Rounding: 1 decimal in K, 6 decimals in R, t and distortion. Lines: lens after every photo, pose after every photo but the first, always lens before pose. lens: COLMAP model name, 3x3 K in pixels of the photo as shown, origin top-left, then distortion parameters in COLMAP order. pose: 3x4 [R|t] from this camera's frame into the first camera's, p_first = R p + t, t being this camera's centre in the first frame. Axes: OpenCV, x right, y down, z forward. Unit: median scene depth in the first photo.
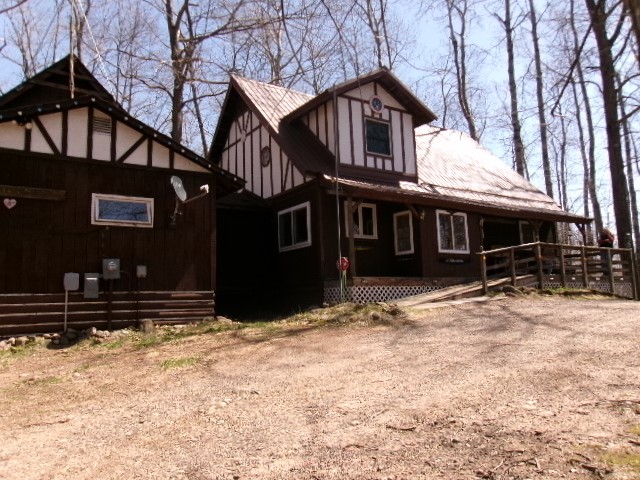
lens RADIAL K [[503.9, 0, 320.4], [0, 503.9, 240.1], [0, 0, 1]] dist [-0.008014, 0.005665]
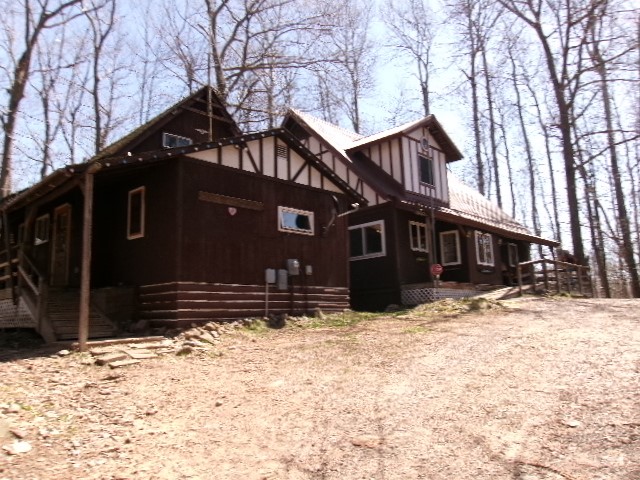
lens RADIAL K [[503.9, 0, 320.4], [0, 503.9, 240.1], [0, 0, 1]] dist [-0.008014, 0.005665]
pose [[0.977283, 0.032706, 0.209399, -0.427807], [-0.023681, 0.998685, -0.045462, 0.031900], [-0.210610, 0.039470, 0.976773, -0.162650]]
